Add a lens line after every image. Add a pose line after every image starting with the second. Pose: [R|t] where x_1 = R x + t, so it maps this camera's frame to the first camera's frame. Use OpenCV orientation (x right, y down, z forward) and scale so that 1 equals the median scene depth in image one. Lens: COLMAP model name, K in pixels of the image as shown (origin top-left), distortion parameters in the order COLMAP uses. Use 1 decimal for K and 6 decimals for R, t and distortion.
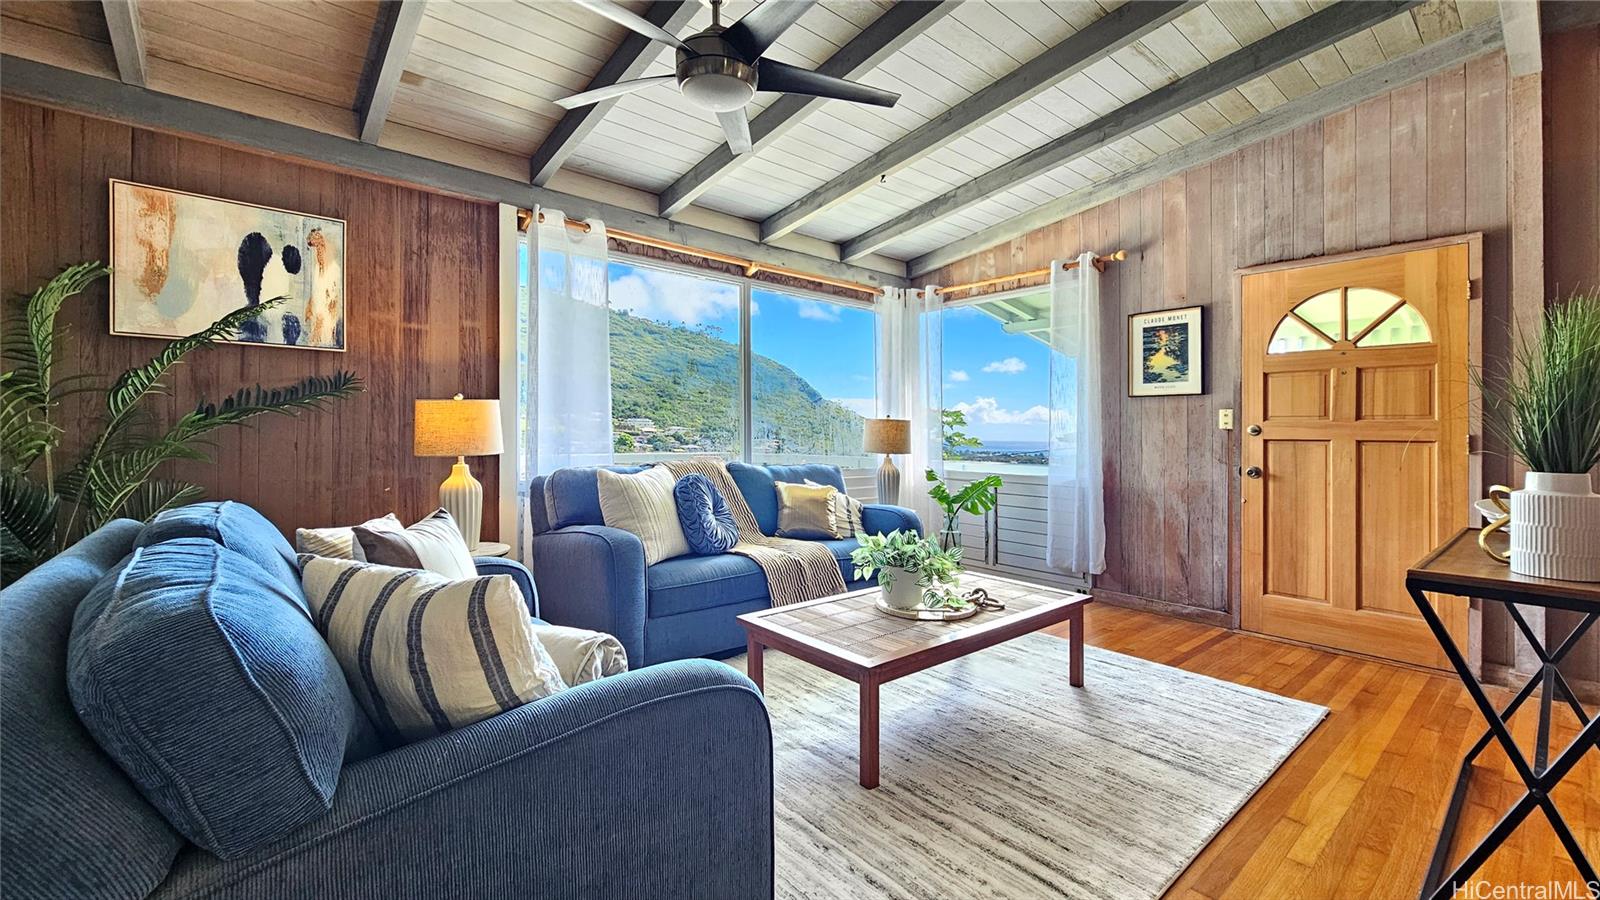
lens RADIAL K [[651.9, 0, 808.0], [0, 651.9, 438.2], [0, 0, 1]] dist [0.000143, -0.000139]
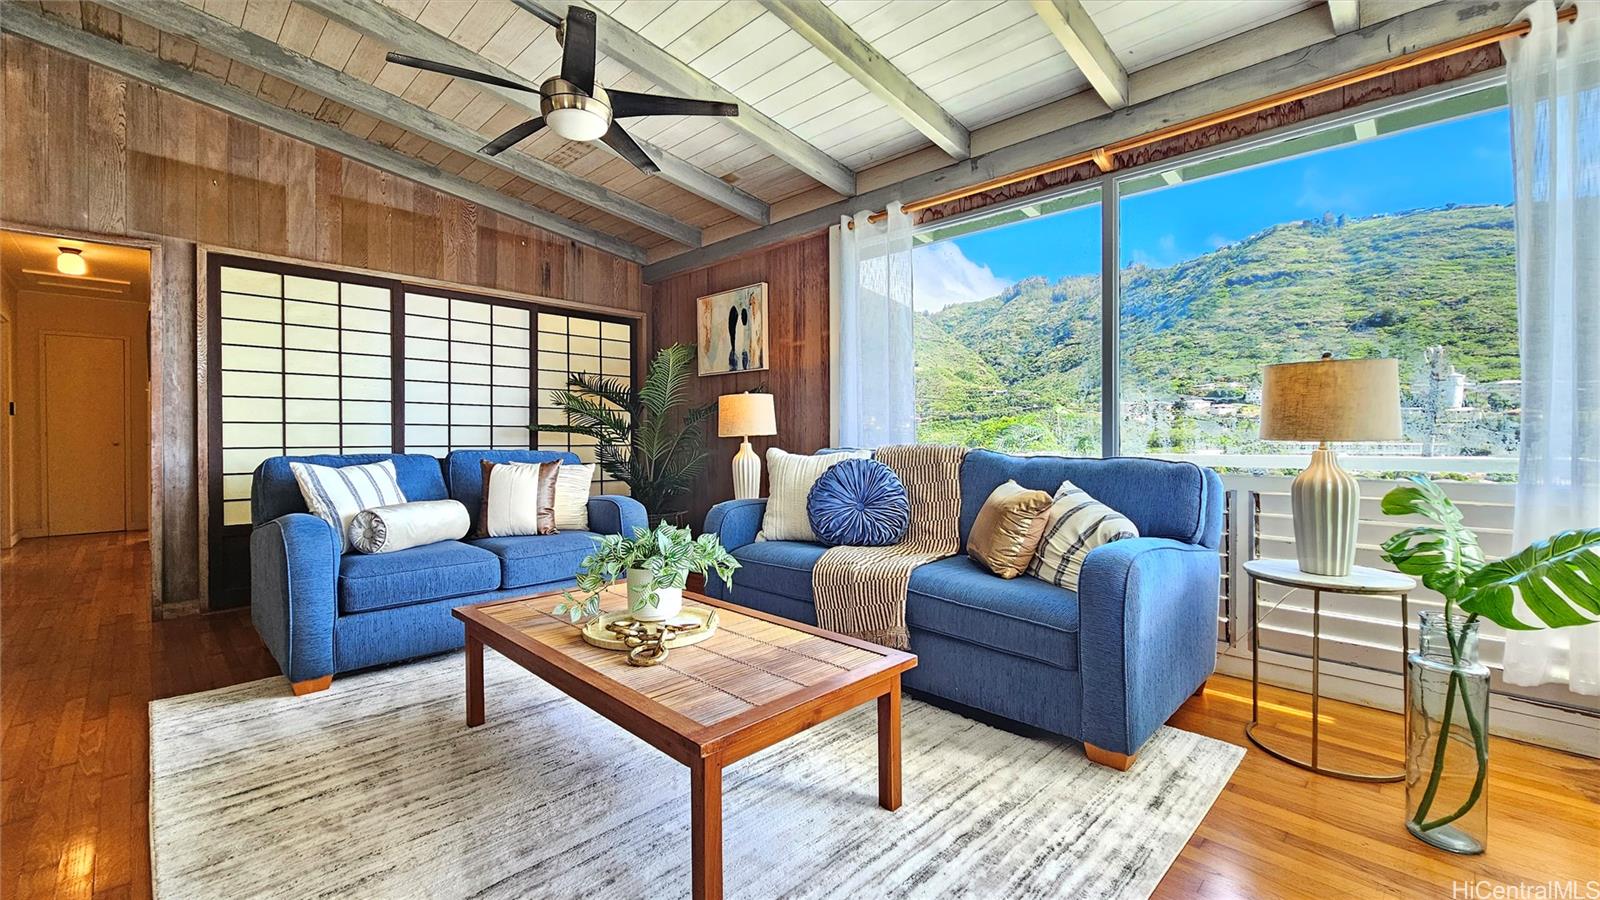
lens RADIAL K [[651.9, 0, 808.0], [0, 651.9, 438.2], [0, 0, 1]] dist [0.000143, -0.000139]
pose [[0.092843, -0.010068, -0.995630, 0.828173], [-0.003944, 0.999937, -0.010479, 0.043208], [0.995673, 0.004900, 0.092798, 1.006626]]
